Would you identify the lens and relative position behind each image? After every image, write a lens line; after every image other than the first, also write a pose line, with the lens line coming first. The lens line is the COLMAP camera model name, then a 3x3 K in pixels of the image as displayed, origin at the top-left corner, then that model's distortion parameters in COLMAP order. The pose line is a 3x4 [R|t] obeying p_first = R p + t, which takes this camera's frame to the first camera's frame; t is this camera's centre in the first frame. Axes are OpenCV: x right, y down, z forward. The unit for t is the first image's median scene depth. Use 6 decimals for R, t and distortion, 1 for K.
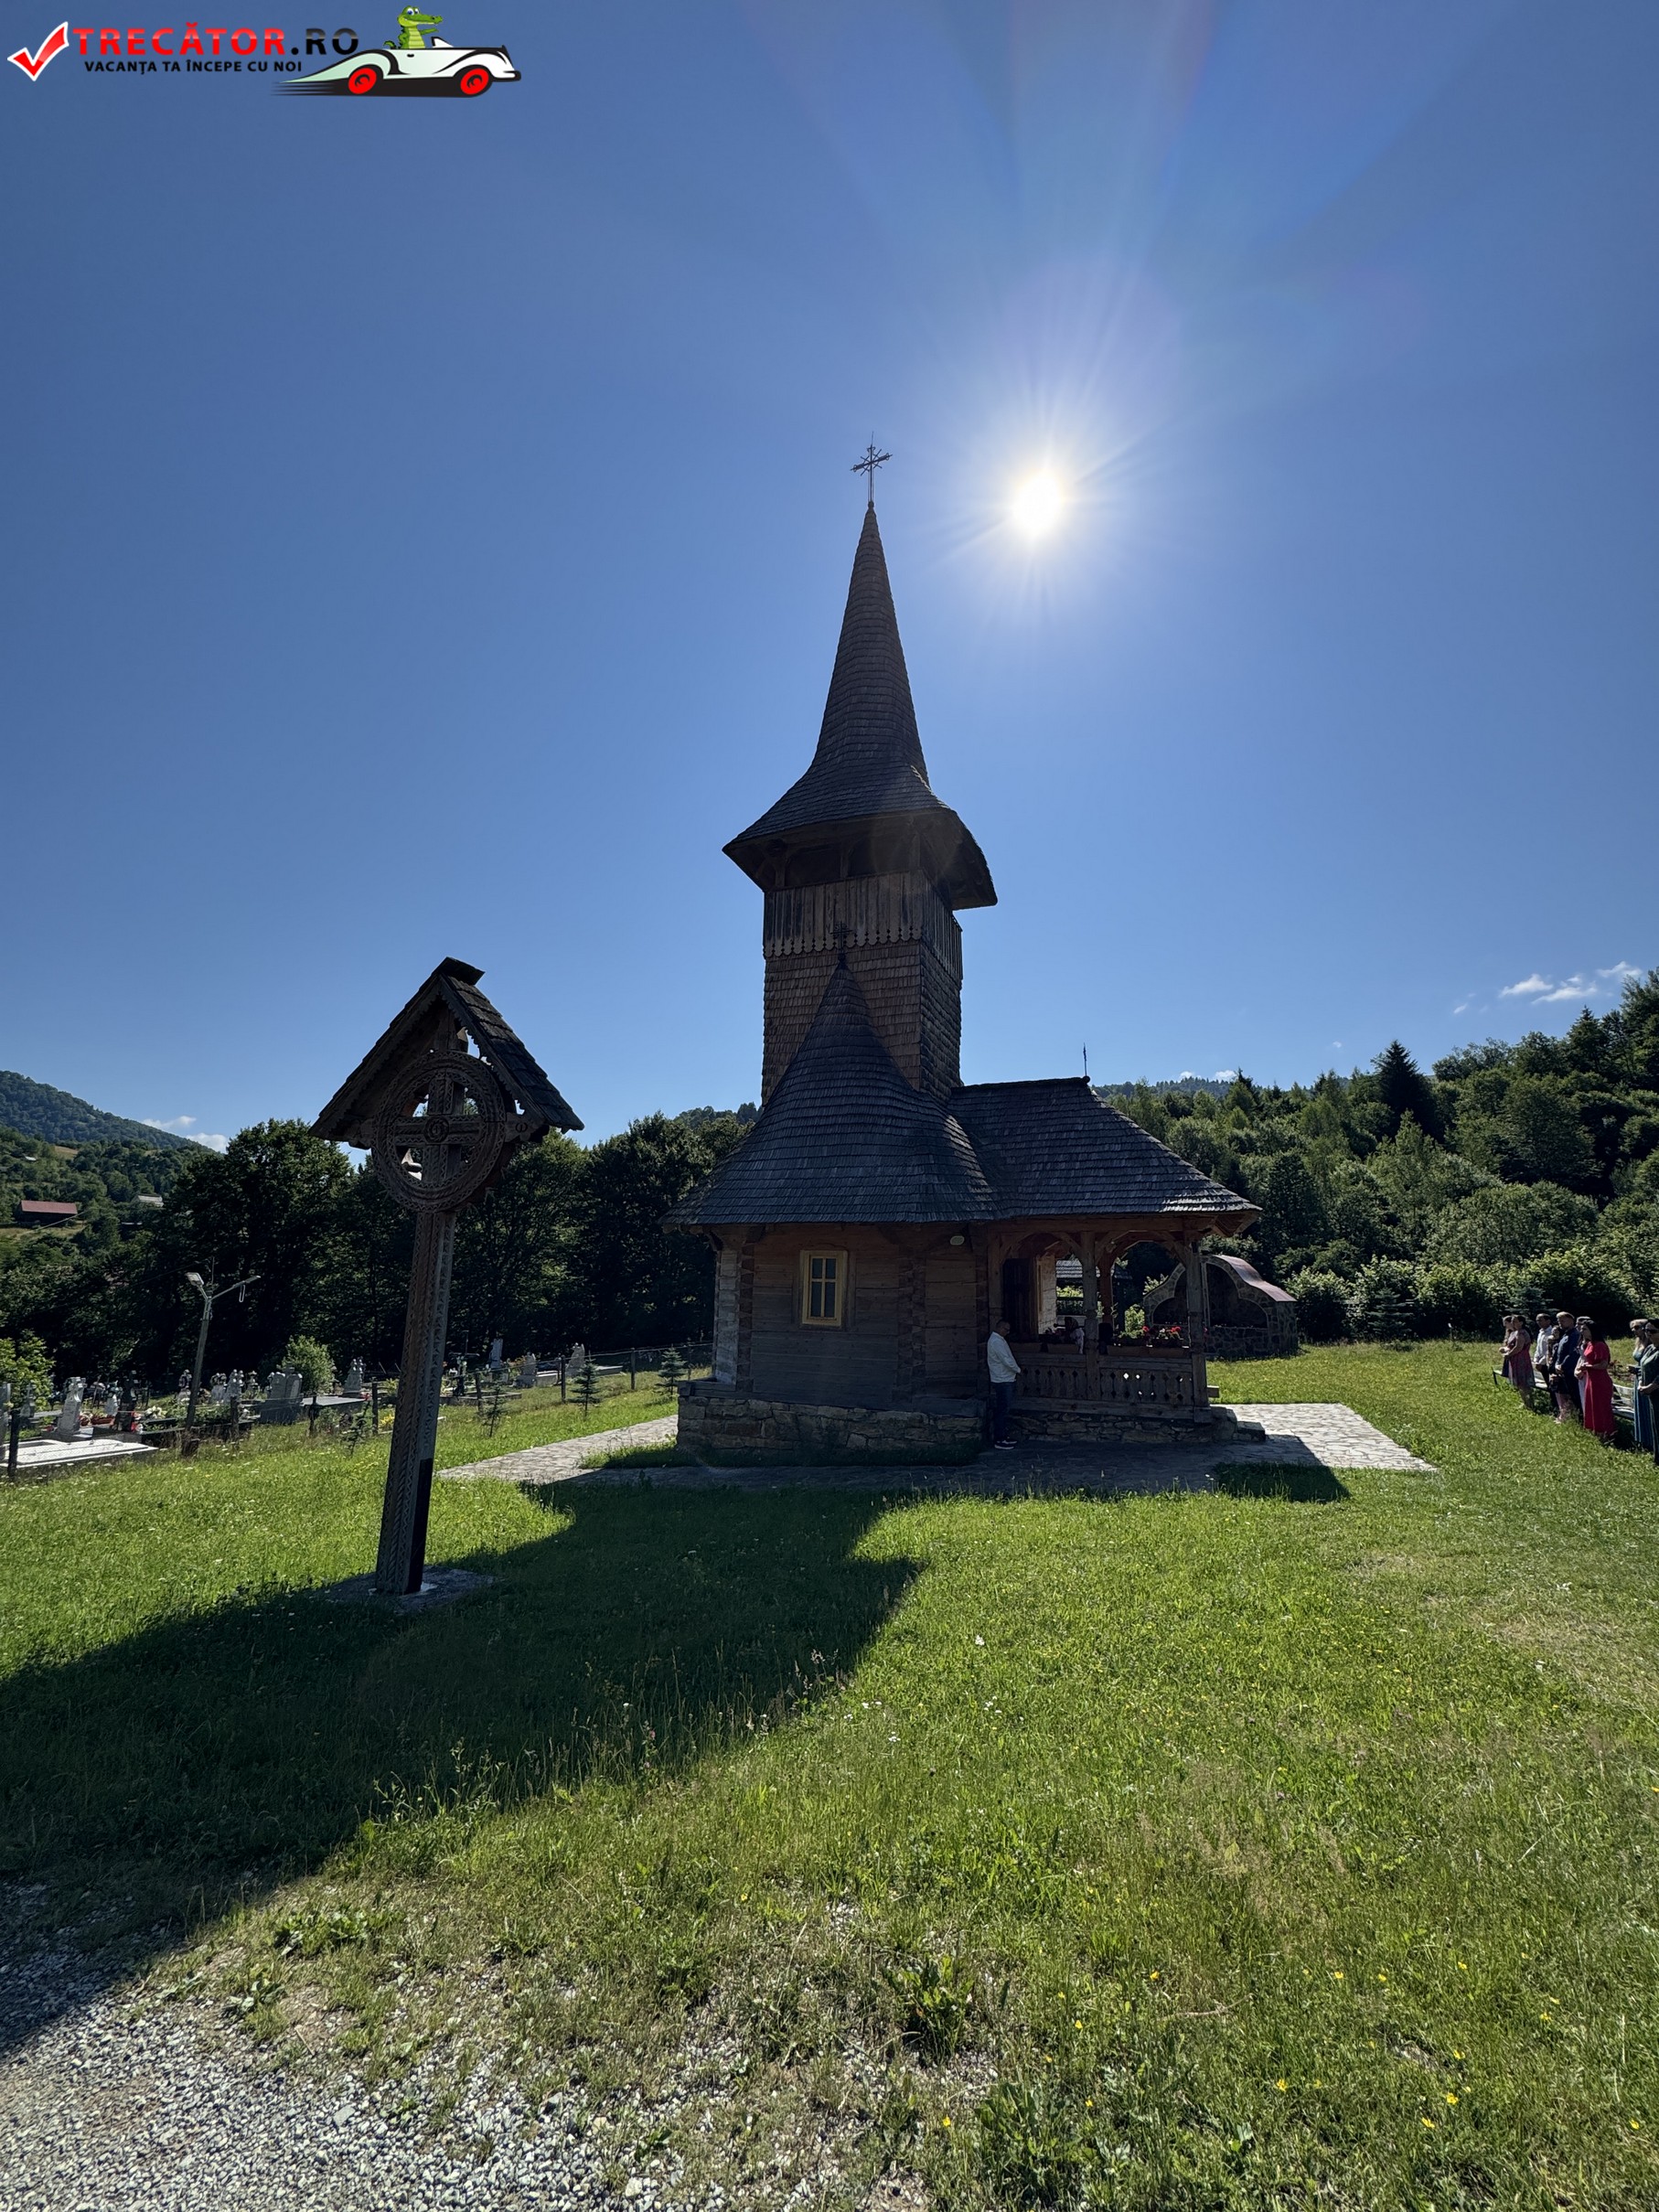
lens RADIAL K [[879.8, 0, 831.5], [0, 879.8, 1106.6], [0, 0, 1]] dist [0.000561, -0.000792]
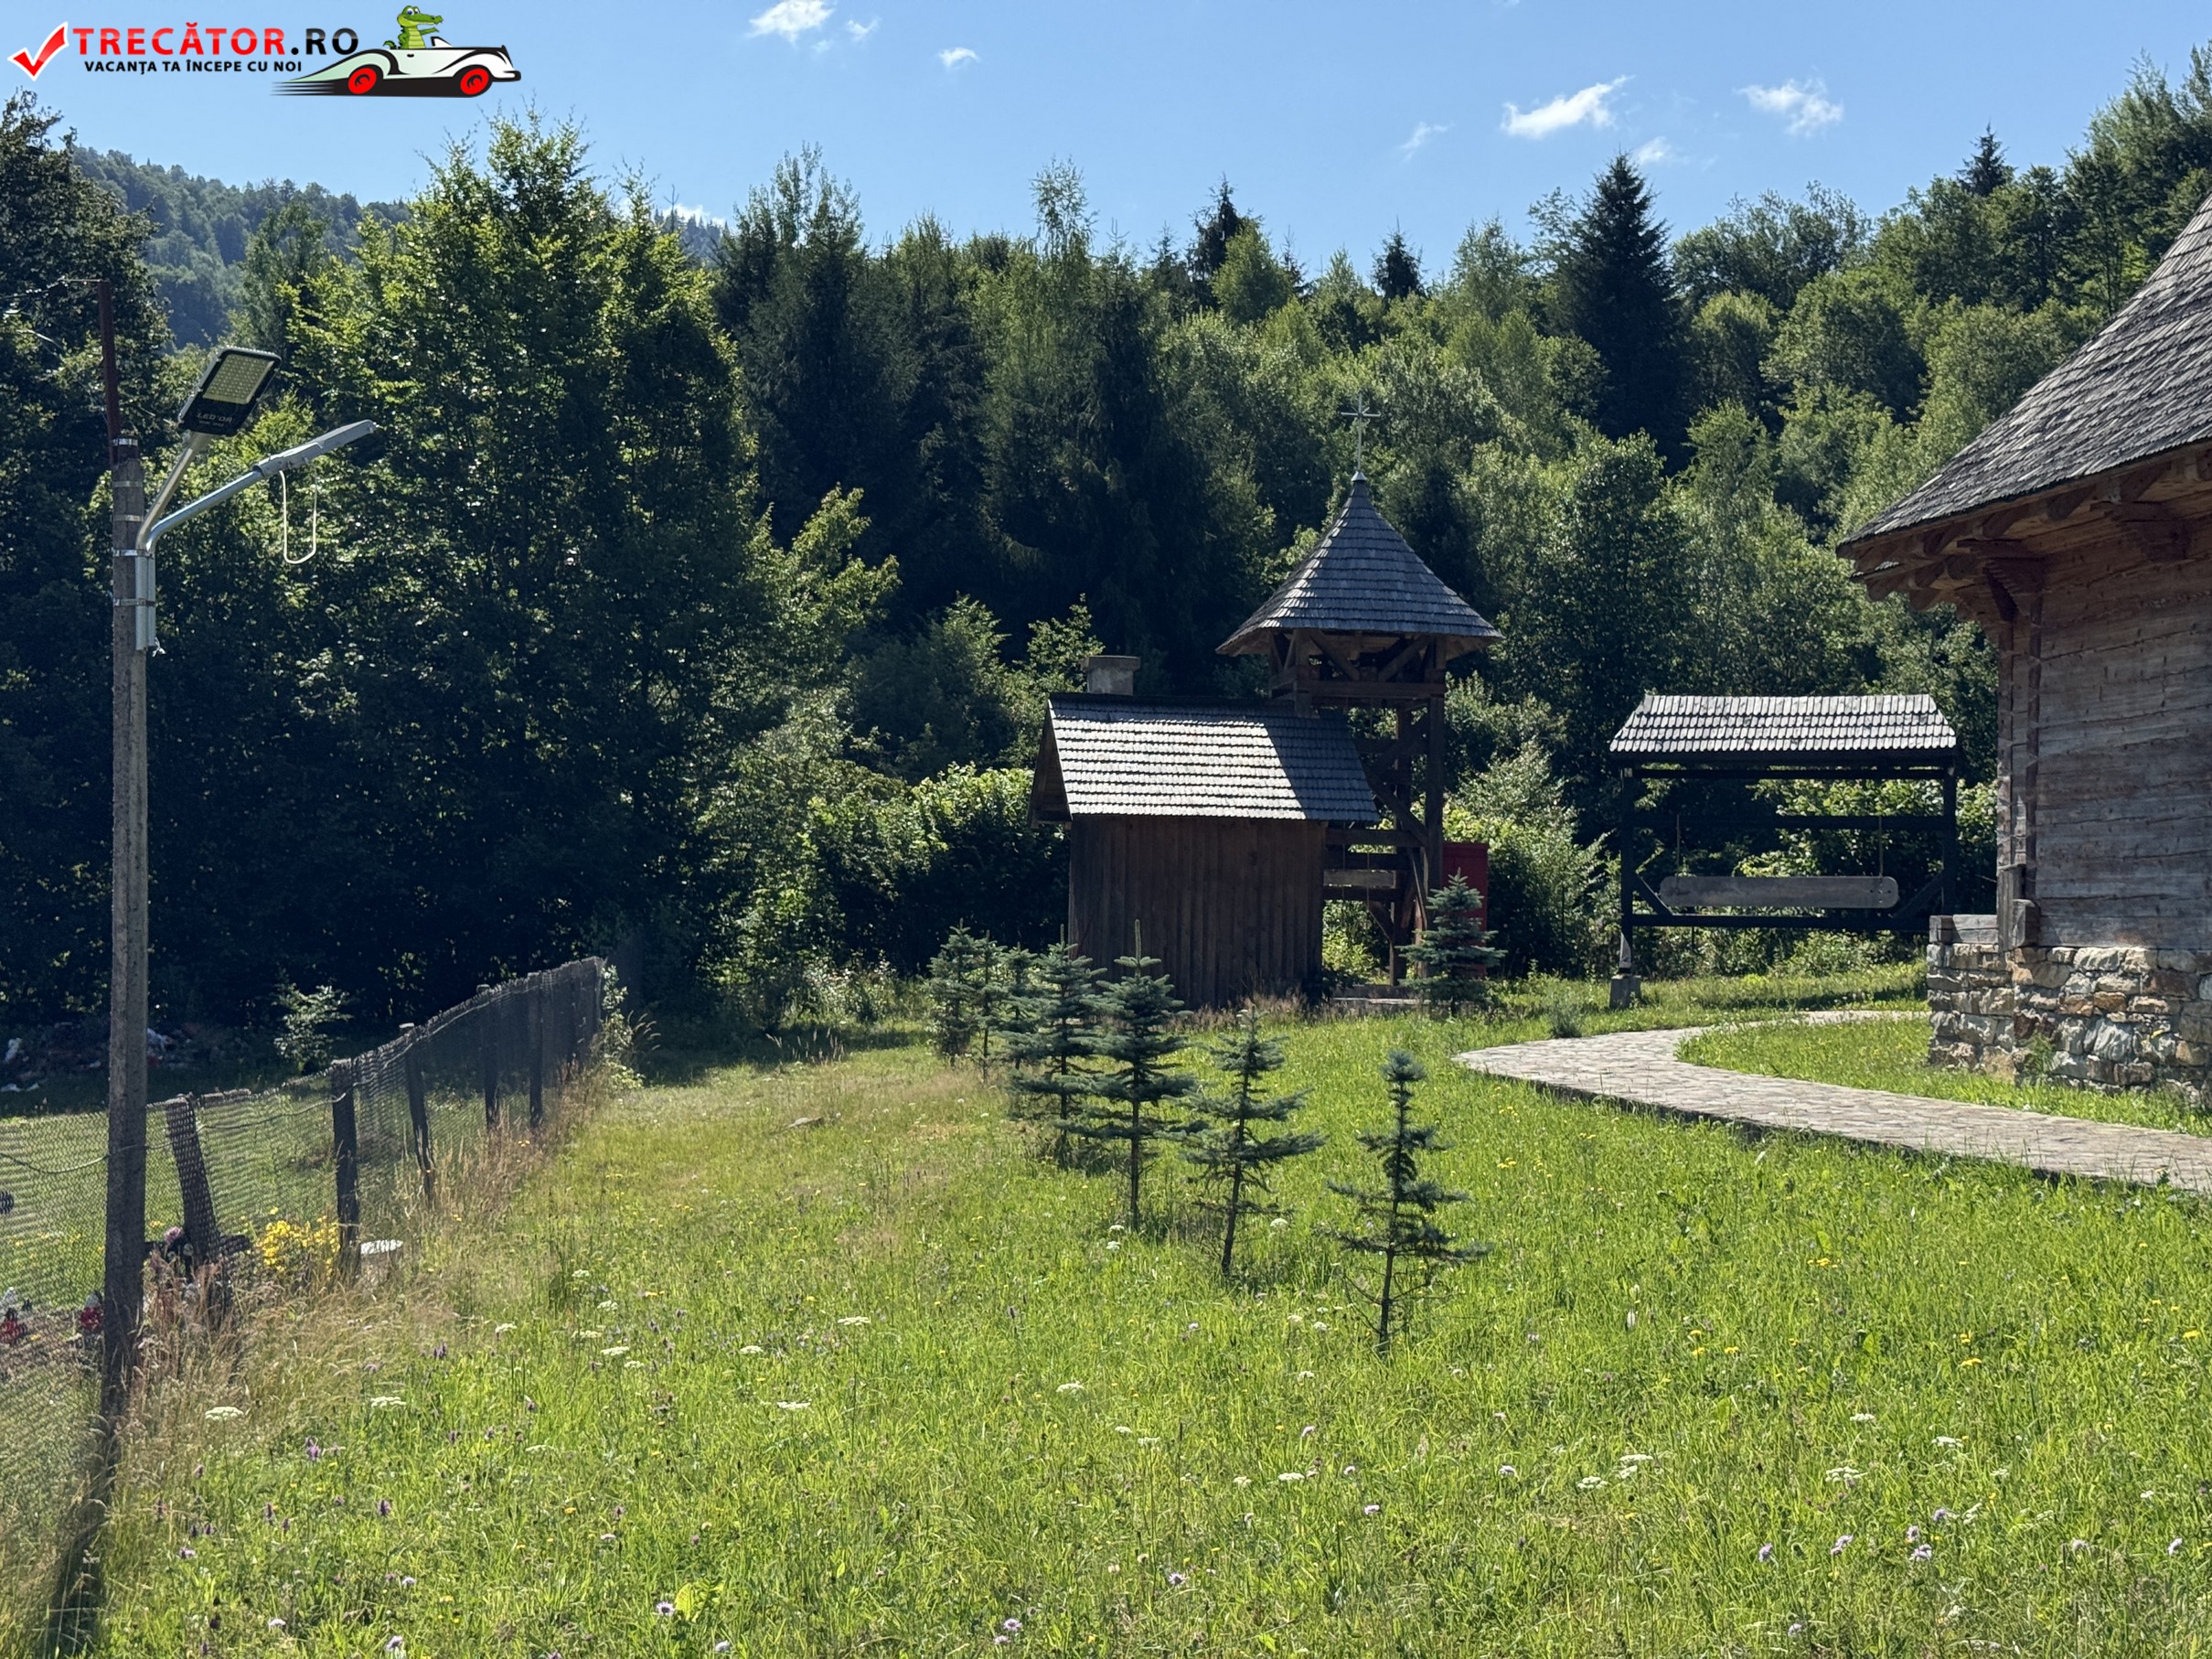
lens RADIAL K [[3077.5, 0, 1109.7], [0, 3077.5, 831.3], [0, 0, 1]] dist [0.135256, 0.000000]
pose [[0.861359, 0.019250, 0.507632, -0.929373], [-0.109907, 0.982676, 0.149229, 0.178846], [-0.495965, -0.184332, 0.848552, 0.430245]]
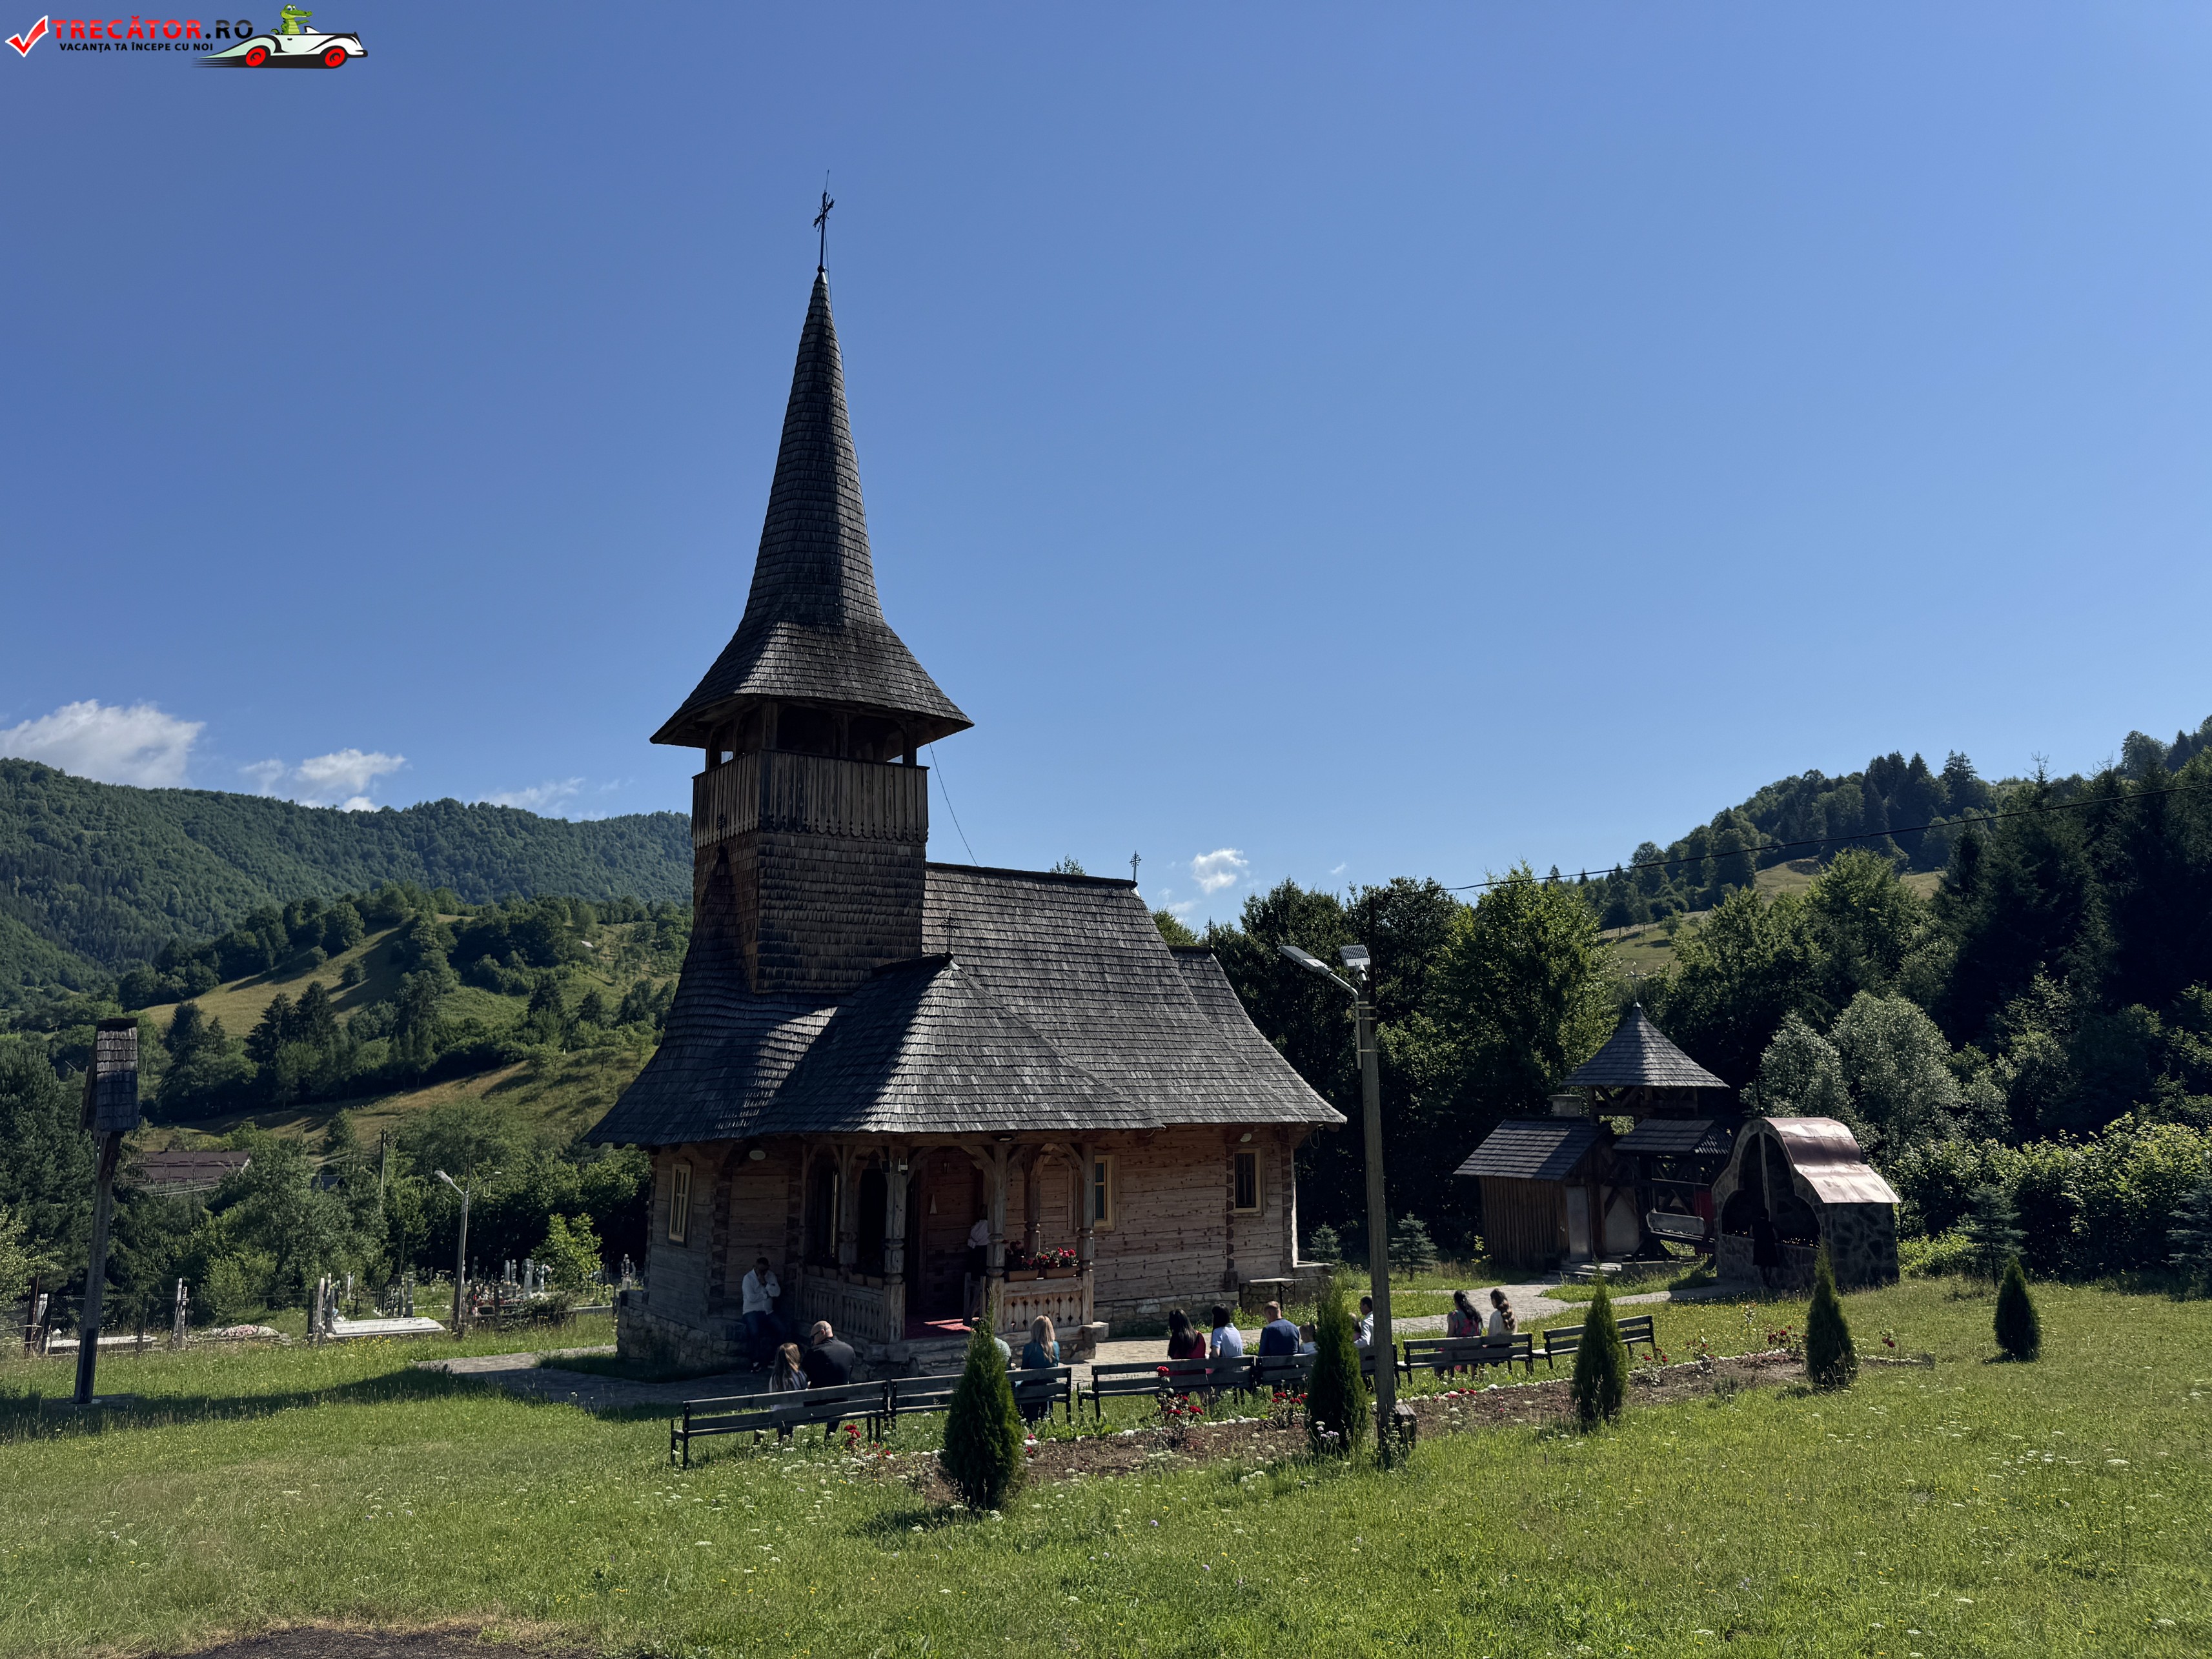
lens RADIAL K [[1554.3, 0, 1110.6], [0, 1554.3, 829.5], [0, 0, 1]] dist [0.052792, -0.066358]
pose [[0.822690, -0.114375, -0.556865, 1.151852], [0.126631, 0.991810, -0.016628, -0.097444], [0.554207, -0.056837, 0.830436, -0.144623]]
